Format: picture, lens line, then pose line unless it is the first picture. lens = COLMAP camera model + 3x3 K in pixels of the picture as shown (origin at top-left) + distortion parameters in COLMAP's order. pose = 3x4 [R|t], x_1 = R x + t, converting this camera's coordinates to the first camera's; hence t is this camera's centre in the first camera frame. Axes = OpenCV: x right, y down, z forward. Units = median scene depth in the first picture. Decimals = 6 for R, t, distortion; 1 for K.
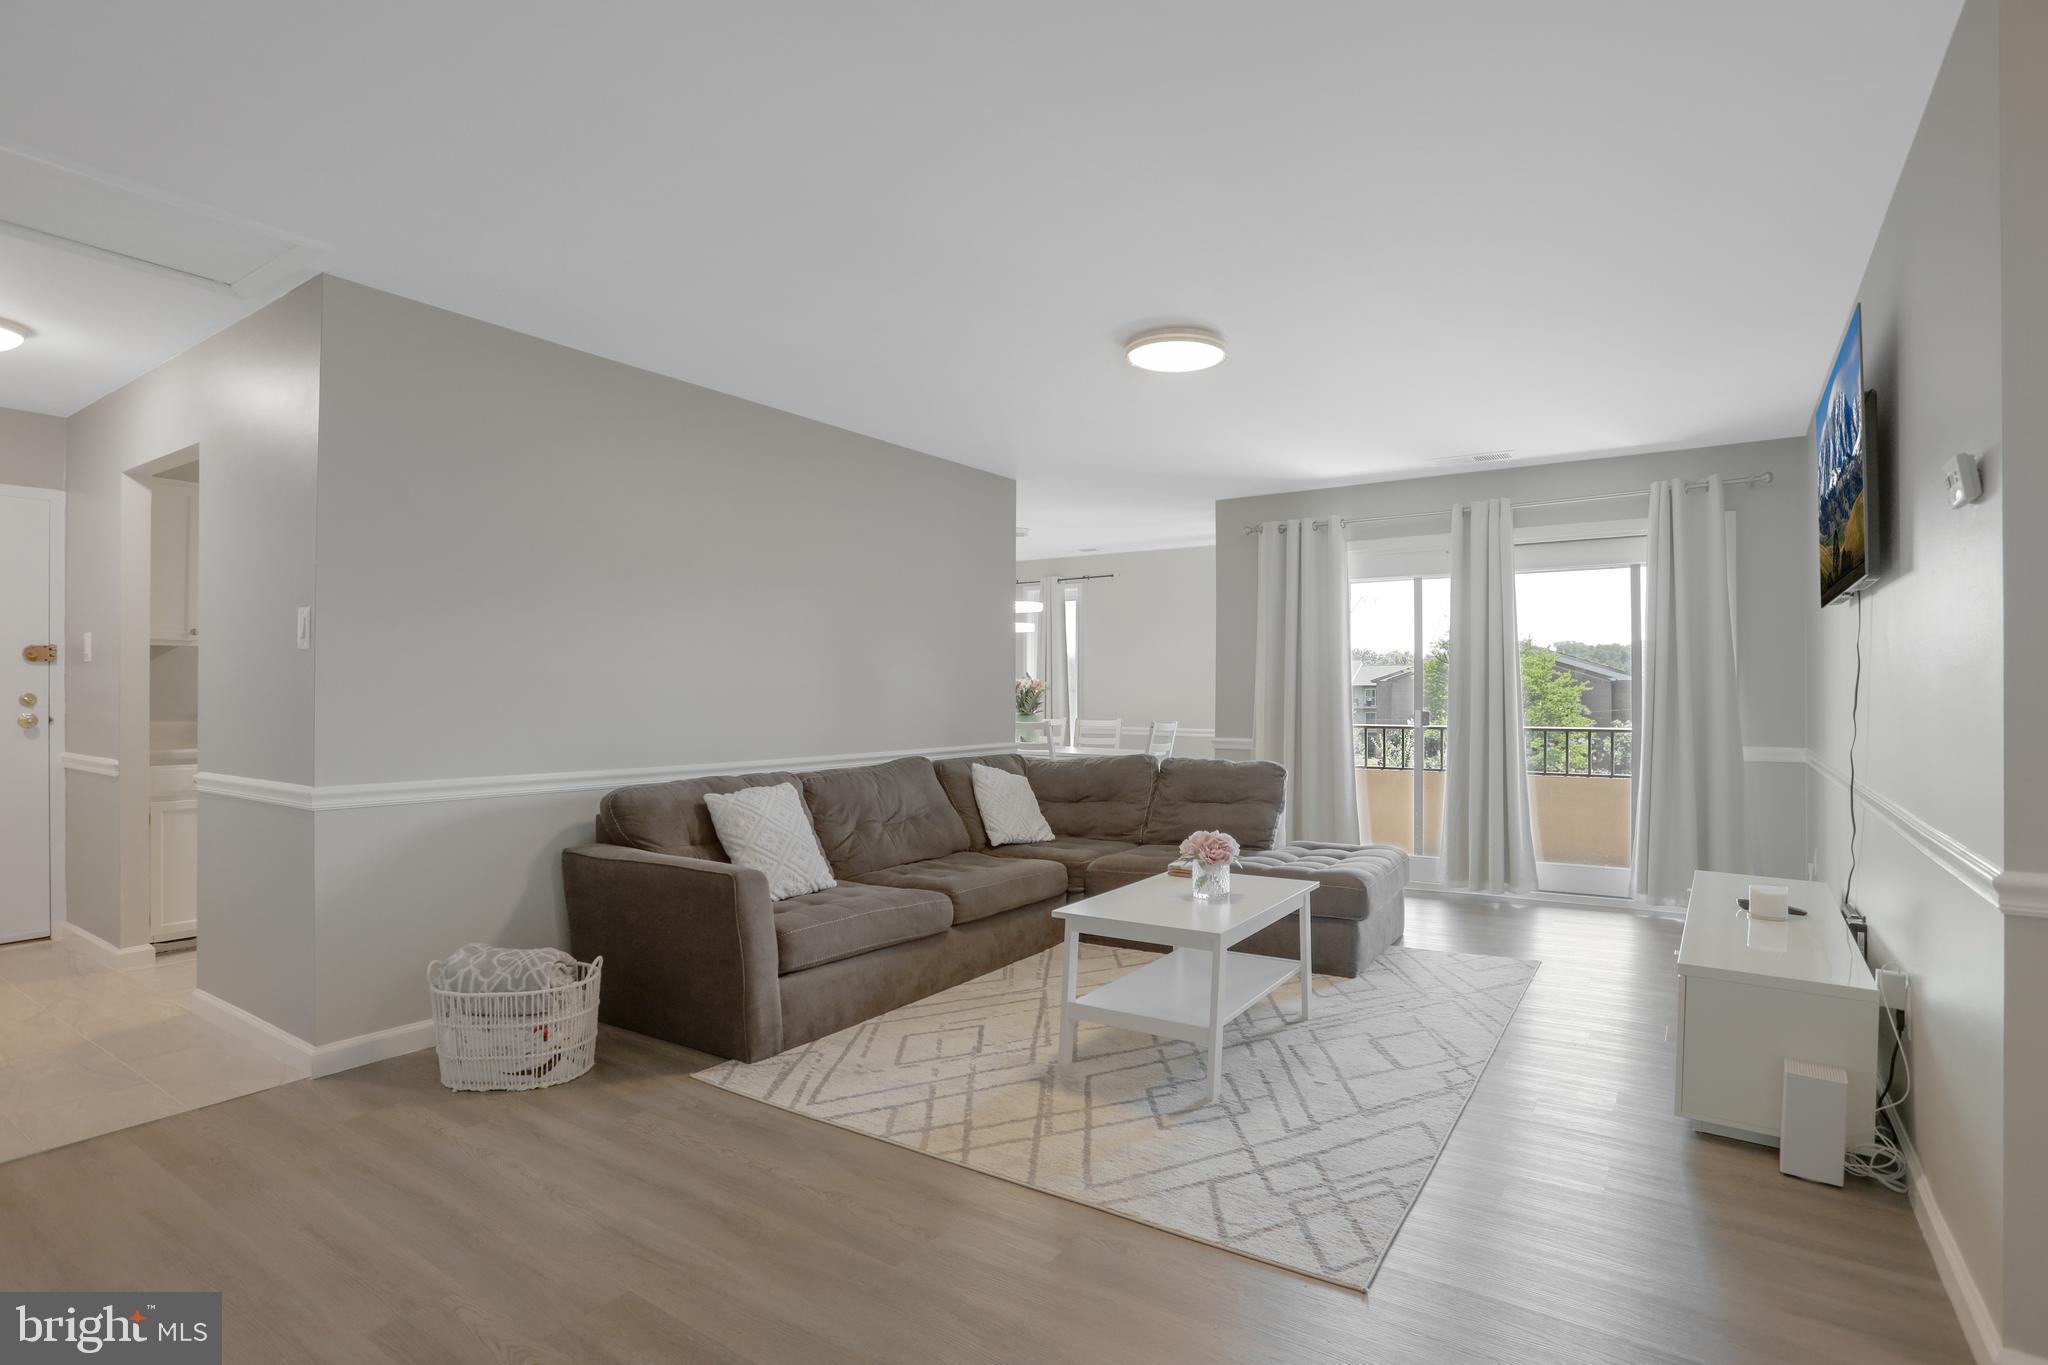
lens RADIAL K [[1010.4, 0, 1028.4], [0, 1010.4, 689.7], [0, 0, 1]] dist [-0.045413, 0.010428]
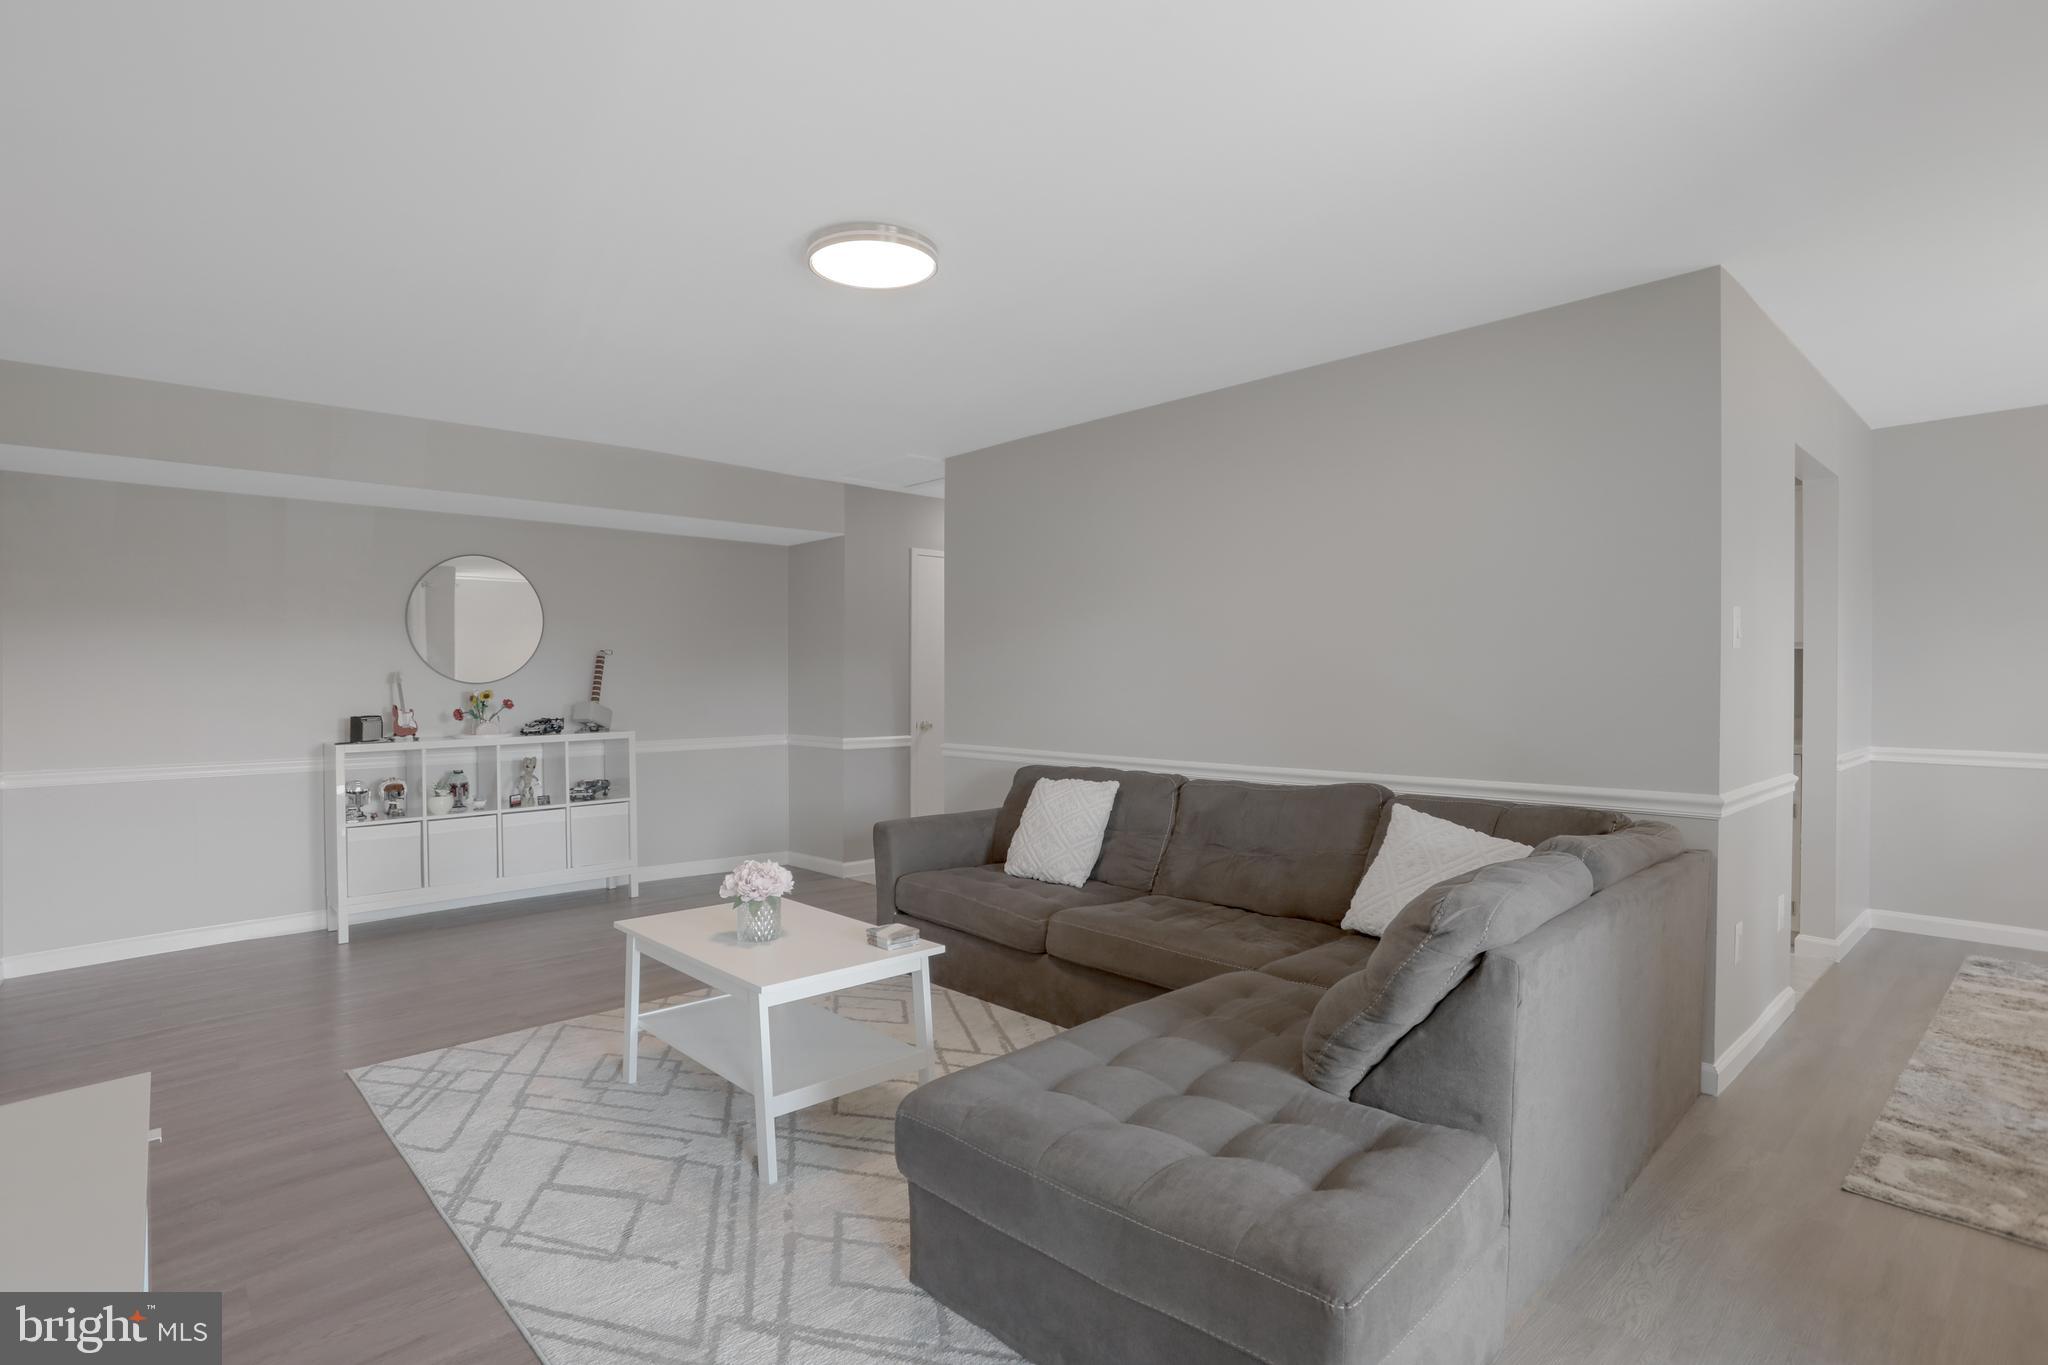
lens RADIAL K [[1010.4, 0, 1028.4], [0, 1010.4, 689.7], [0, 0, 1]] dist [-0.045413, 0.010428]
pose [[-0.235775, 0.006687, -0.971785, 0.856696], [0.012392, 0.999916, 0.003874, -0.005079], [0.971729, -0.011129, -0.235838, 1.285874]]
